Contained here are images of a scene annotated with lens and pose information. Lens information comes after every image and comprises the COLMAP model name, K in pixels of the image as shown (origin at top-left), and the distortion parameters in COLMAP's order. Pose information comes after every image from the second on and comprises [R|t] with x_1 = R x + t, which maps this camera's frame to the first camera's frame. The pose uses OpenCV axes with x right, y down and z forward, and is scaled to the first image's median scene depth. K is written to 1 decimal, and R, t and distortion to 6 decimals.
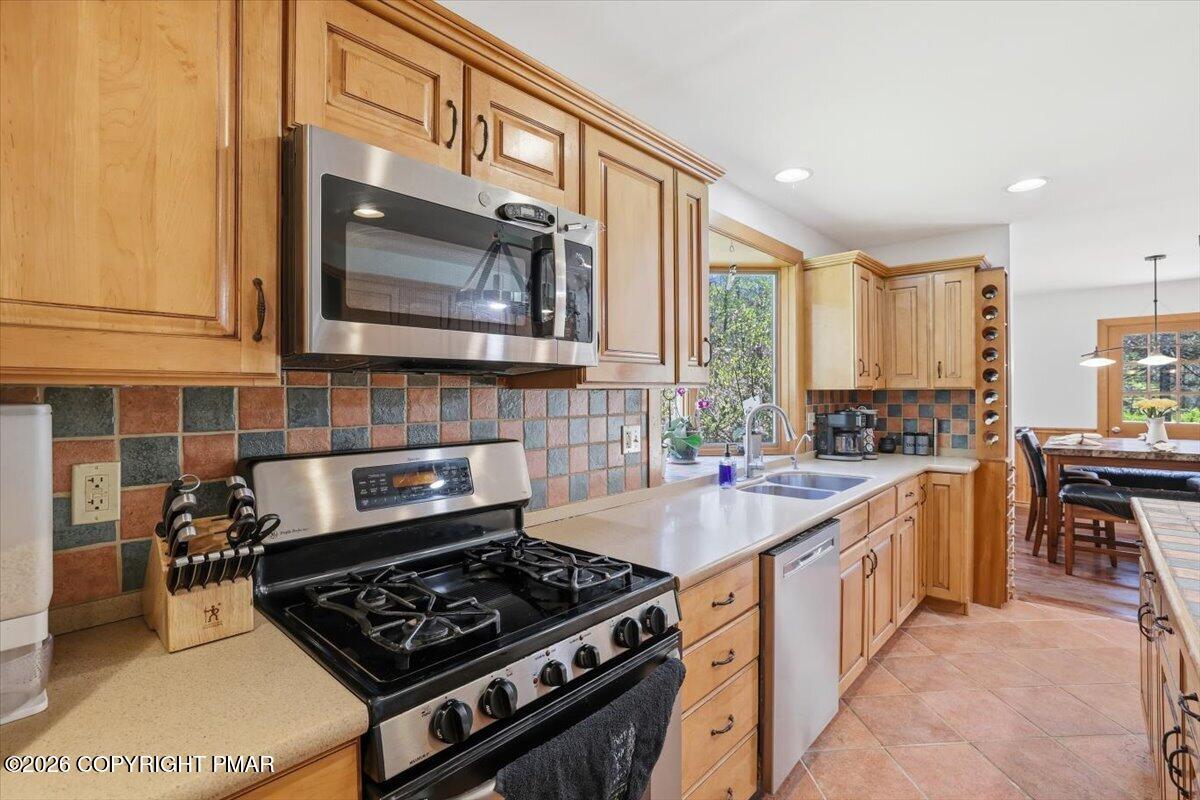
lens RADIAL K [[530.2, 0, 601.4], [0, 530.2, 397.2], [0, 0, 1]] dist [-0.039759, 0.015621]
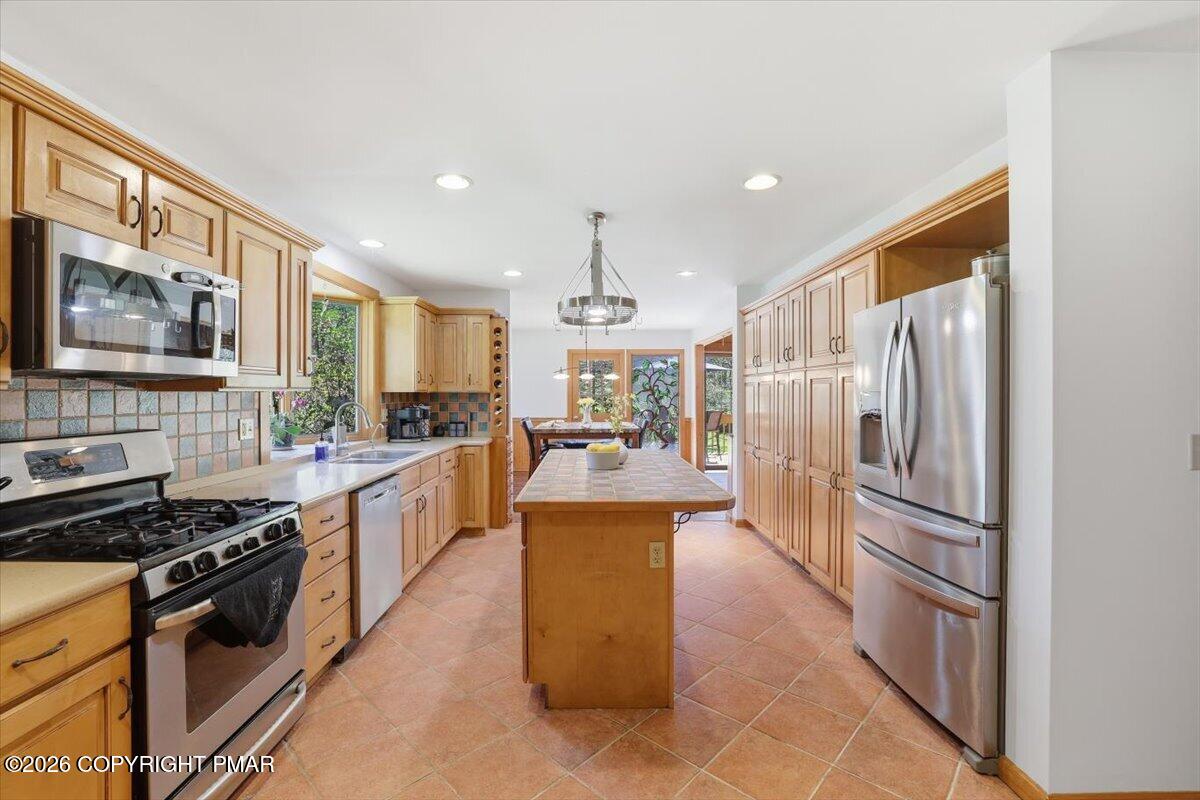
lens RADIAL K [[530.2, 0, 601.4], [0, 530.2, 397.2], [0, 0, 1]] dist [-0.039759, 0.015621]
pose [[0.727403, 0.001270, 0.686209, -0.181284], [-0.000689, 0.999999, -0.001121, 0.000292], [-0.686210, 0.000343, 0.727403, -0.525945]]
